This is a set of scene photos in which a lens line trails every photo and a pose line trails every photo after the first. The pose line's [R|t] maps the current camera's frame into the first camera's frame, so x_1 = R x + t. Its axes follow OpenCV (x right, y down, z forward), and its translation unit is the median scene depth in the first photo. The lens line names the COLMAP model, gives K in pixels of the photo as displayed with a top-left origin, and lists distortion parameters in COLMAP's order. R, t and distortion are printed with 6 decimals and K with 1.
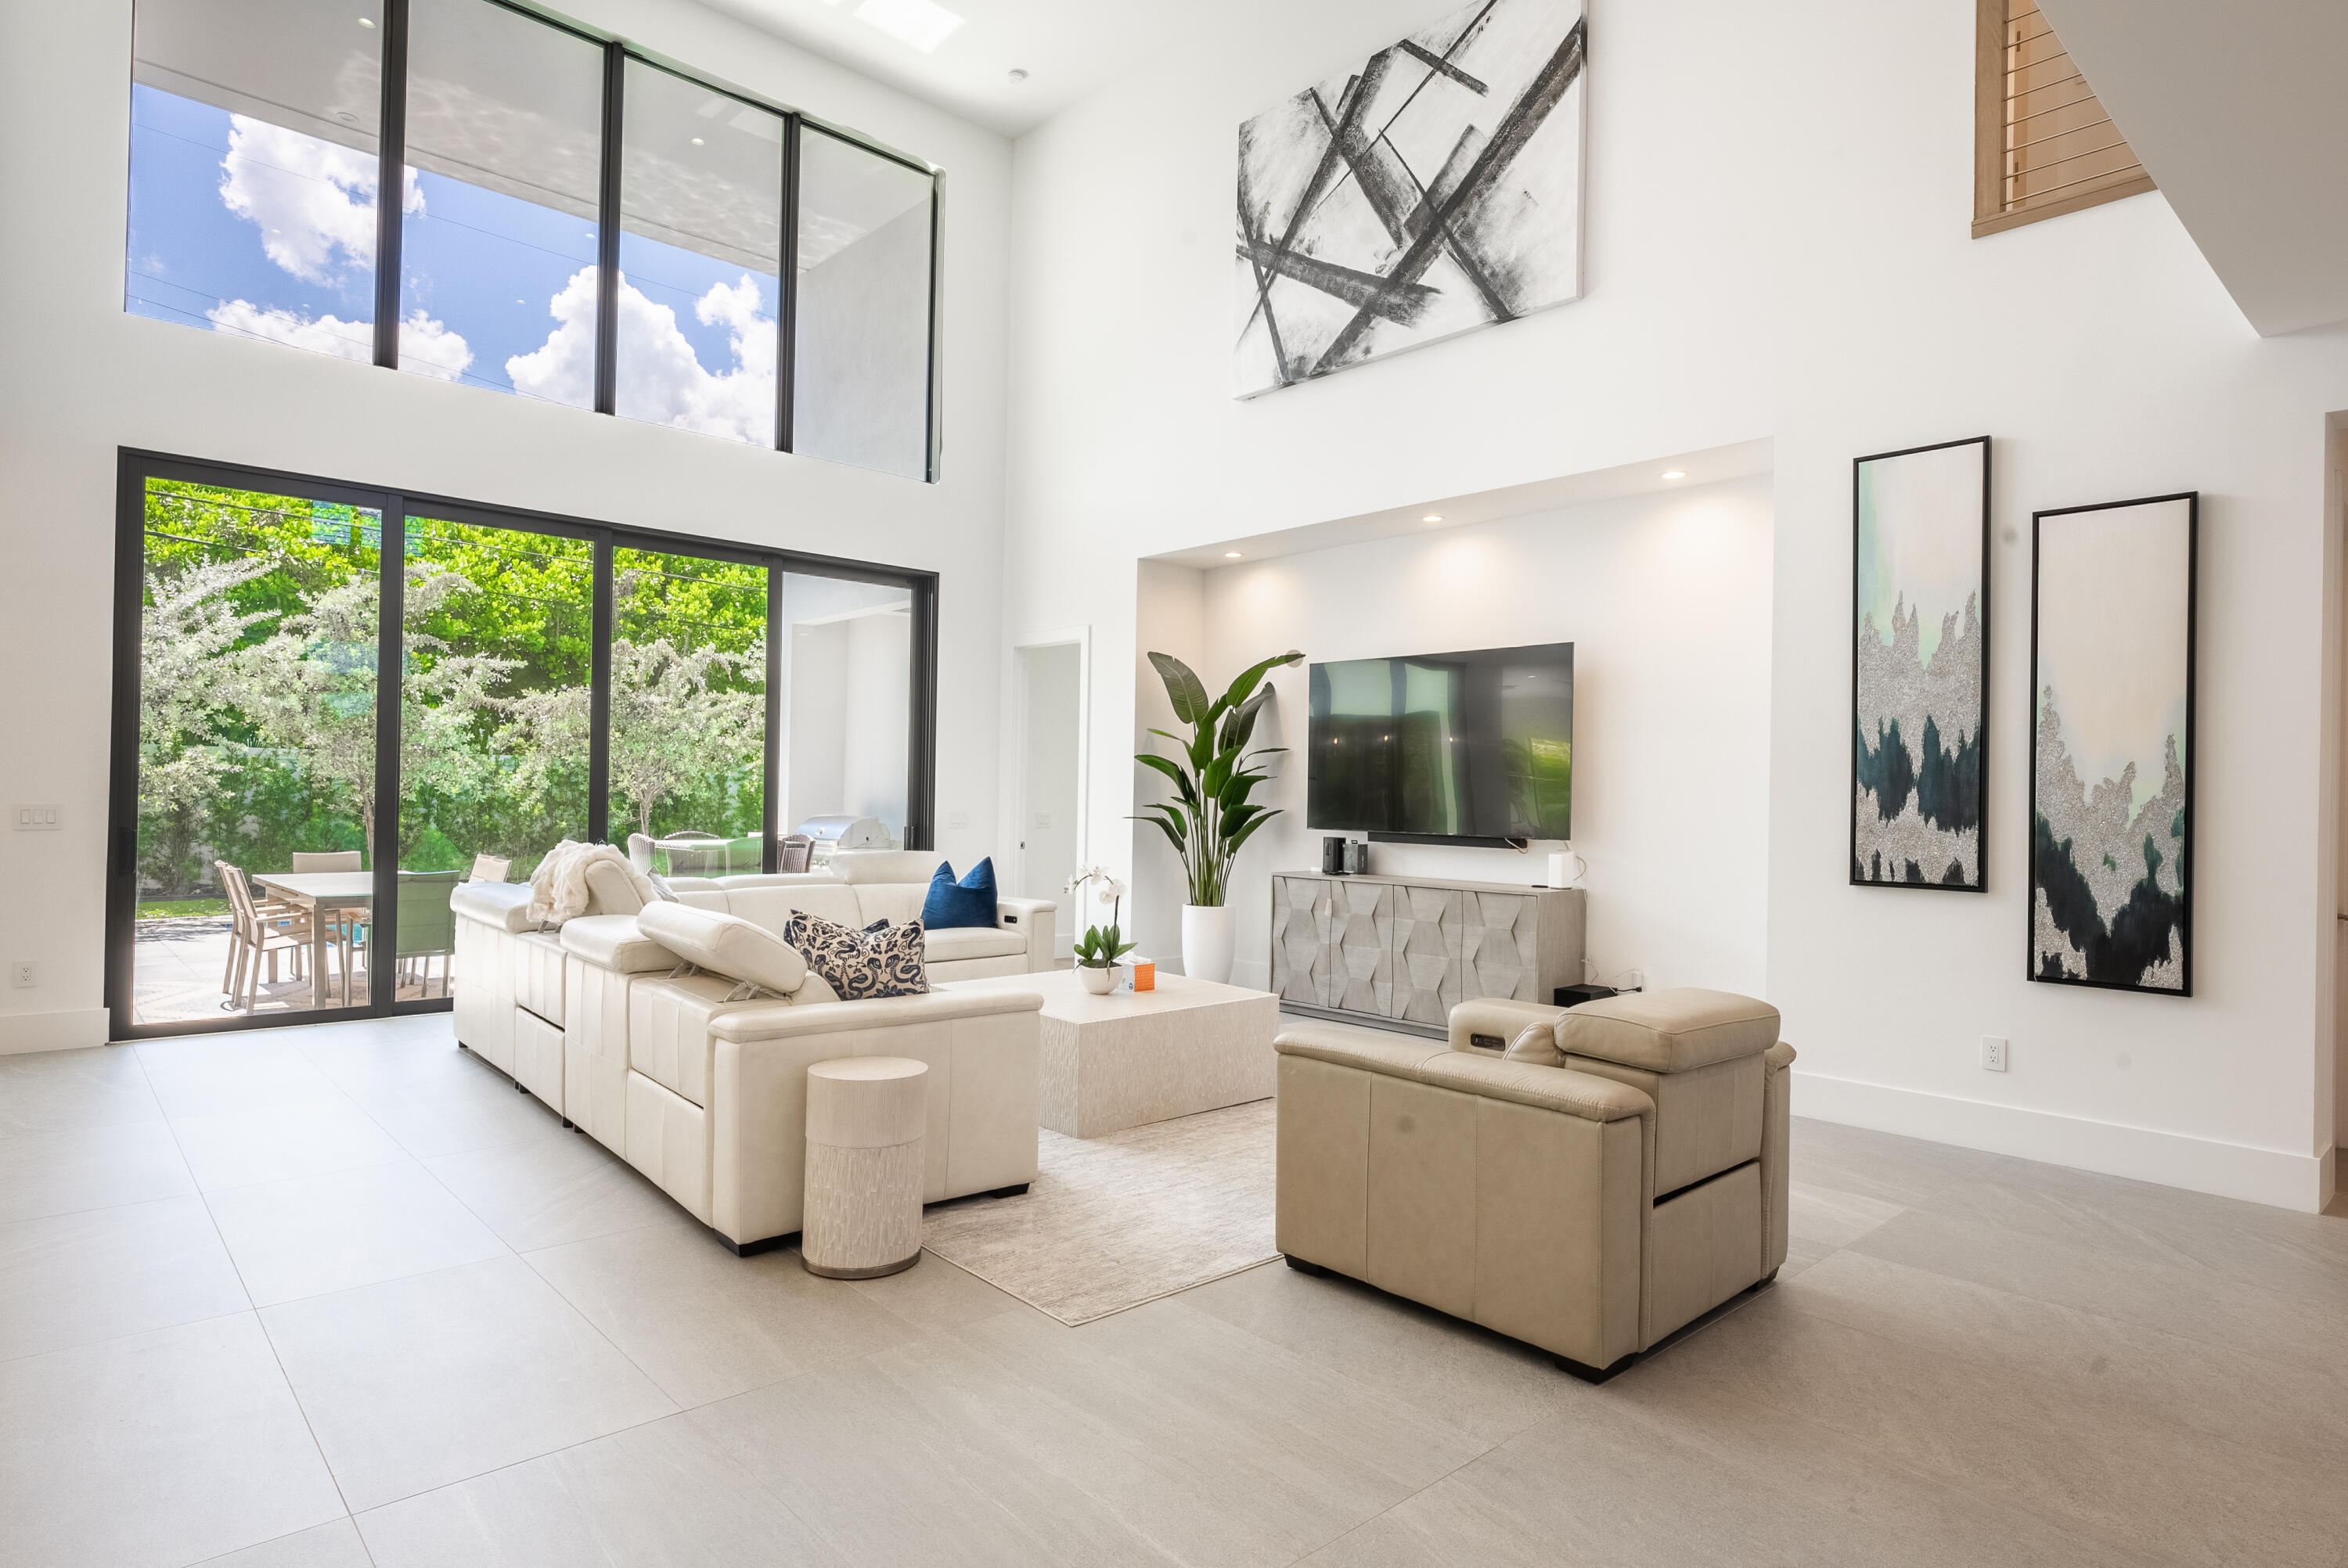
lens RADIAL K [[1285.0, 0, 1160.7], [0, 1285.0, 788.8], [0, 0, 1]] dist [0.000650, -0.004584]
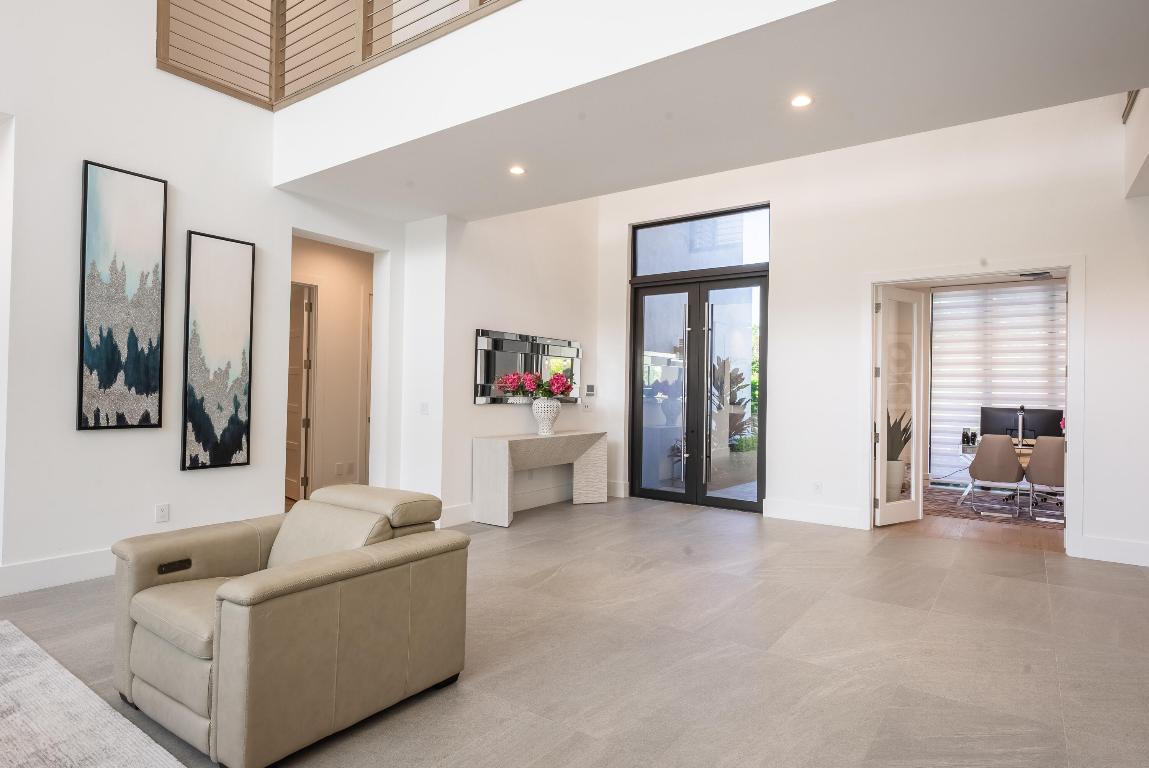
lens RADIAL K [[628.9, 0, 582.6], [0, 628.9, 386.4], [0, 0, 1]] dist [0.000650, -0.004584]
pose [[-0.225692, -0.013575, 0.974104, -0.269174], [-0.027410, 0.999596, 0.007579, -0.001348], [-0.973813, -0.024989, -0.225973, 0.435947]]
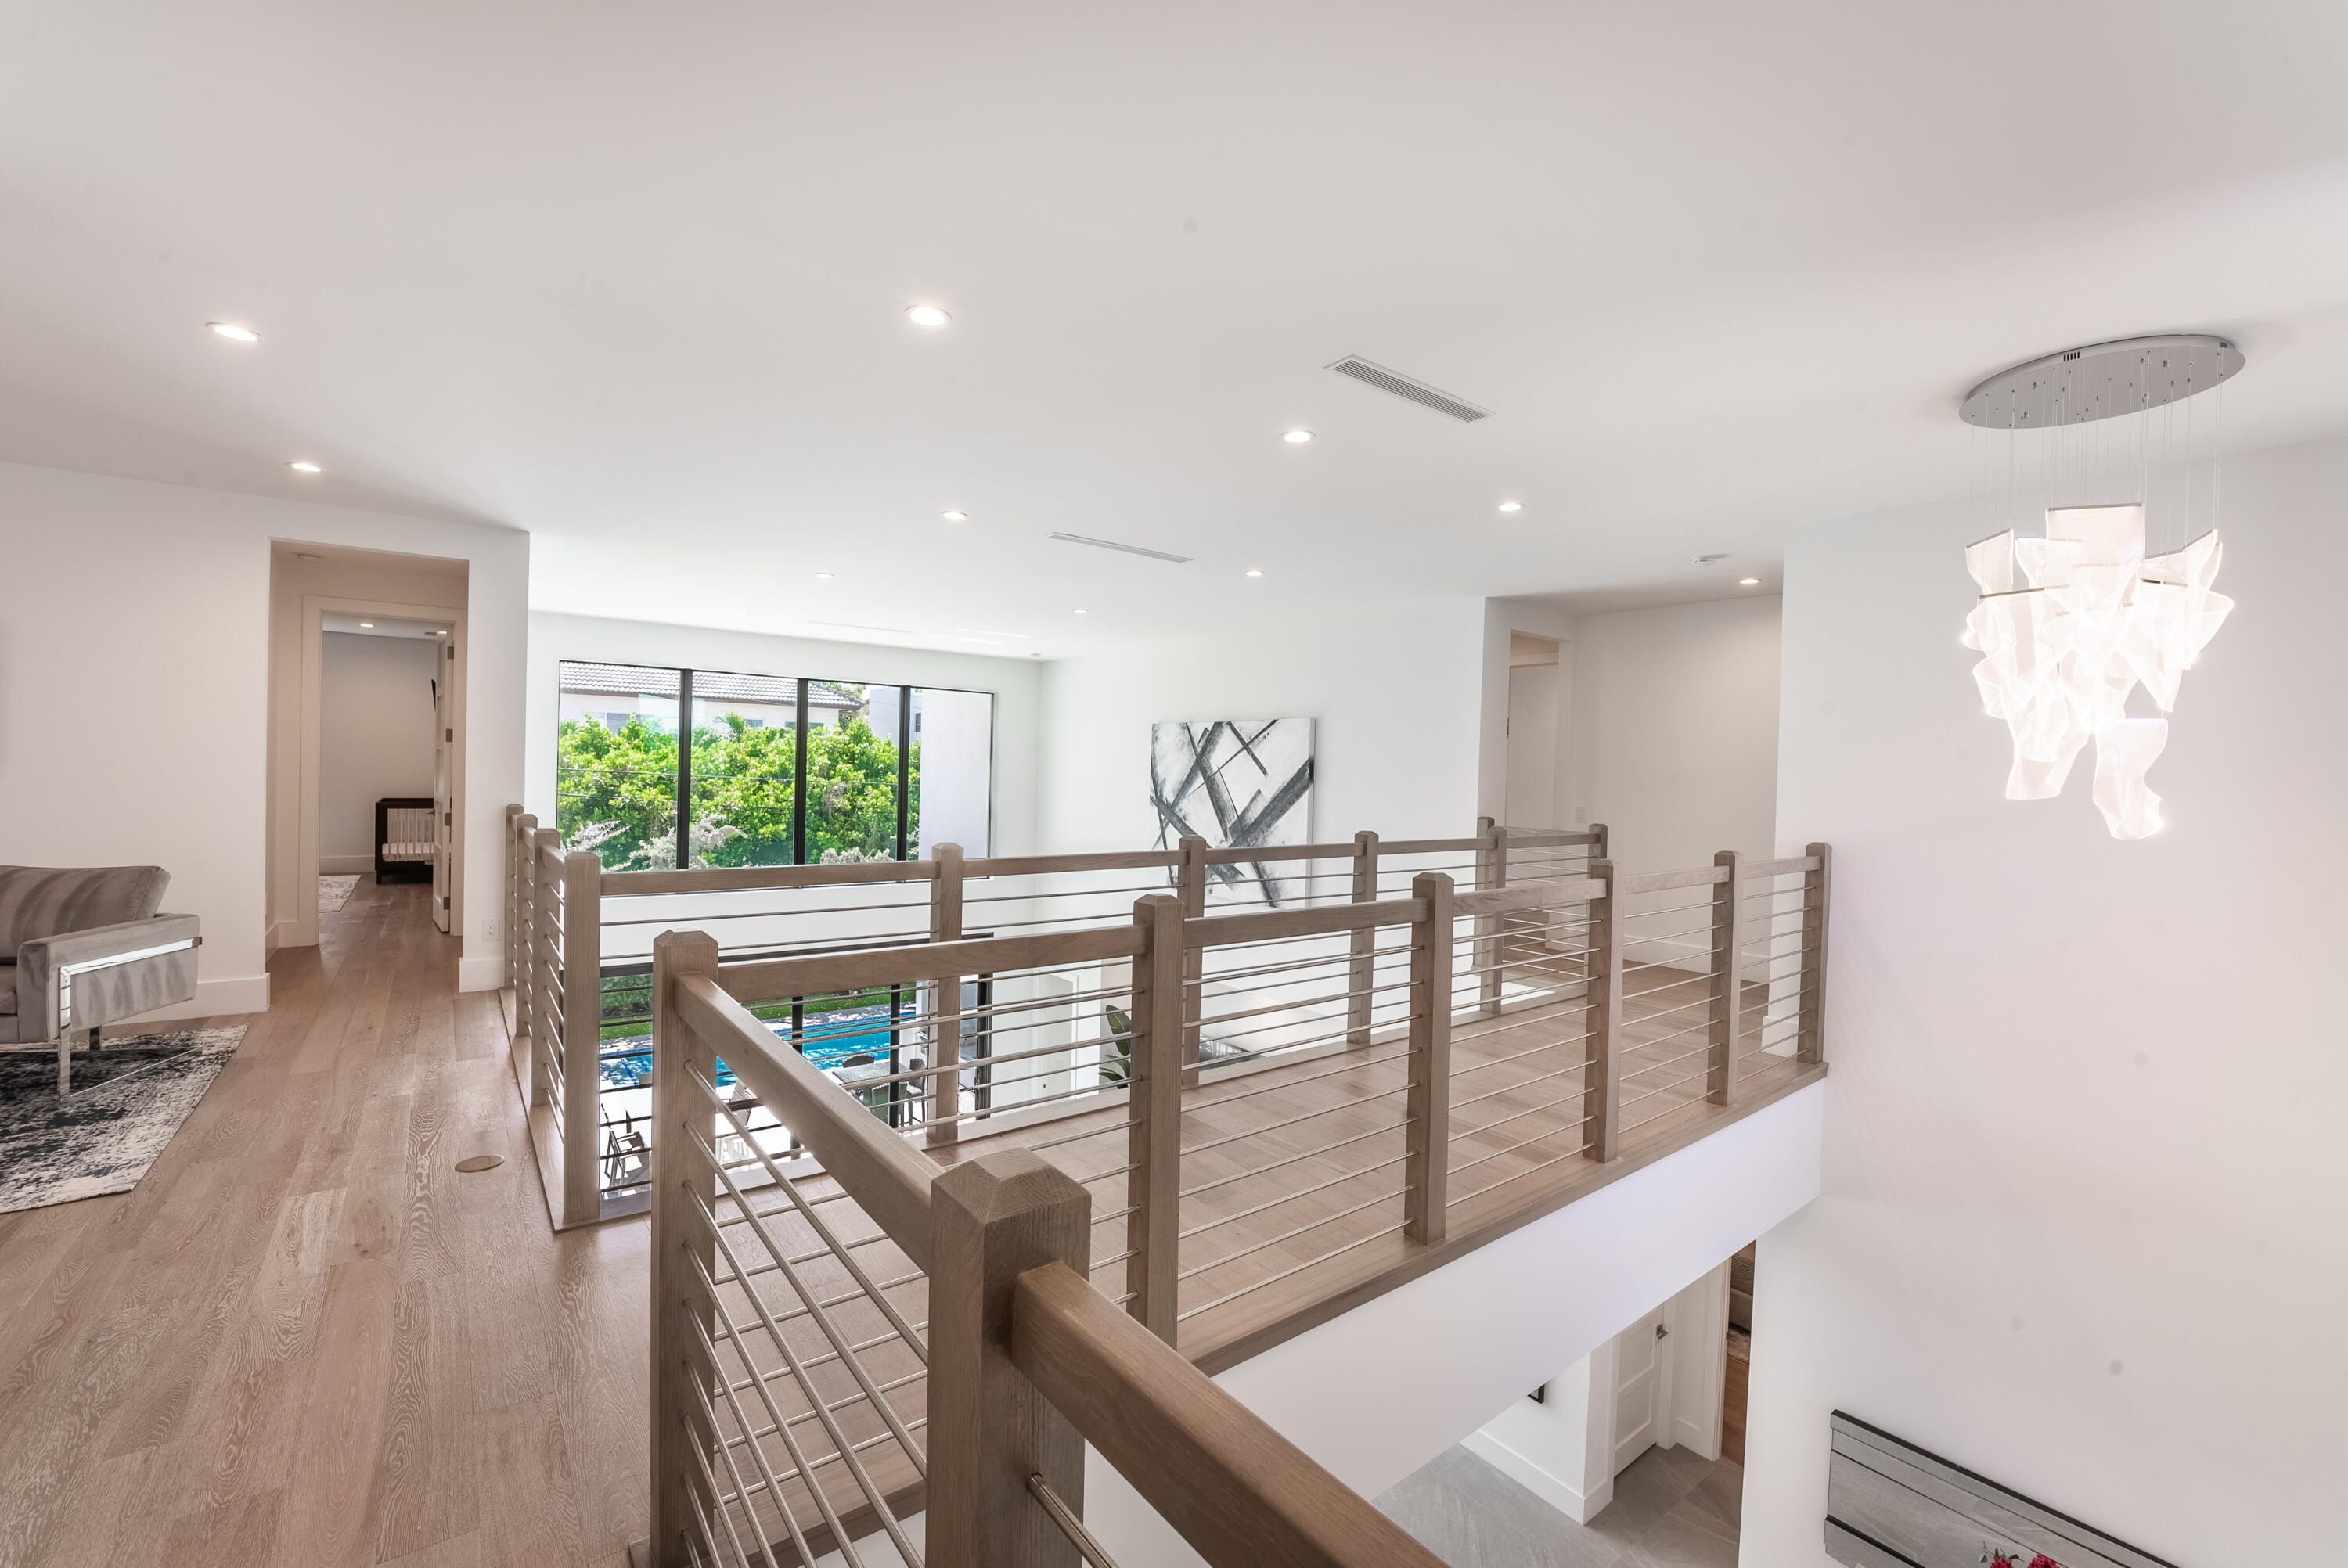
lens RADIAL K [[971.7, 0, 1143.0], [0, 971.7, 786.8], [0, 0, 1]] dist [-0.027949, 0.002350]
pose [[0.994094, 0.005847, -0.108364, 0.219092], [-0.003474, 0.999750, 0.022079, -0.531016], [0.108466, -0.021572, 0.993866, -0.337564]]
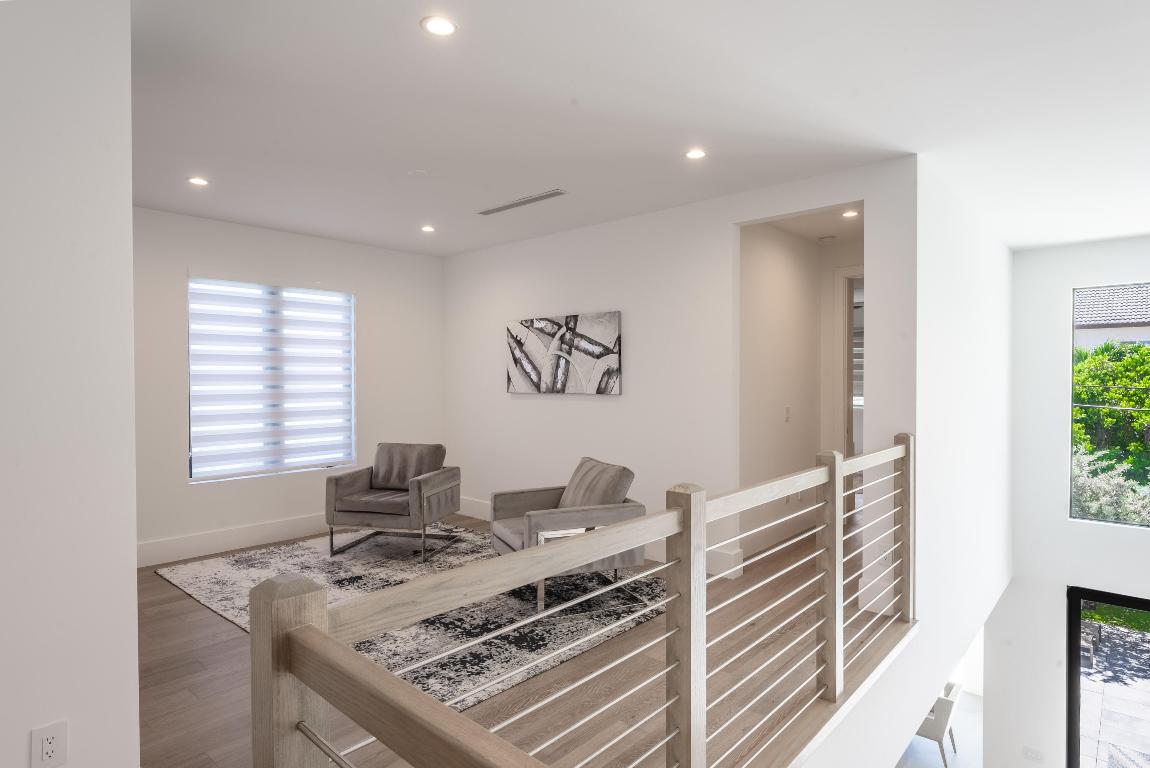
lens RADIAL K [[613.7, 0, 581.6], [0, 613.7, 384.3], [0, 0, 1]] dist [-0.024227, -0.000463]
pose [[0.102817, -0.010119, -0.994649, 0.065967], [0.011728, 0.999891, -0.008960, -0.536461], [0.994631, -0.010744, 0.102925, 0.137976]]
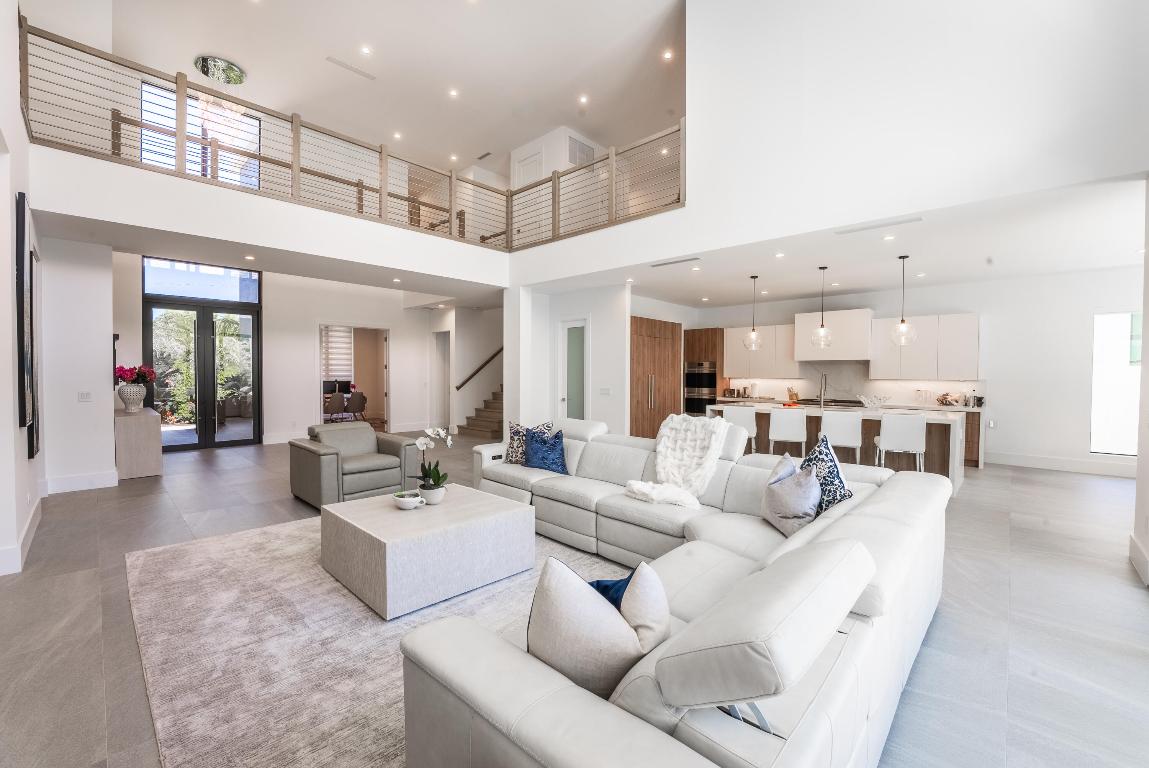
lens RADIAL K [[475.6, 0, 579.2], [0, 475.6, 382.1], [0, 0, 1]] dist [-0.027949, 0.002350]
pose [[-0.996530, -0.020125, -0.080767, -0.155174], [-0.021269, 0.999685, 0.013335, -0.012917], [0.080473, 0.015007, -0.996644, 1.307161]]
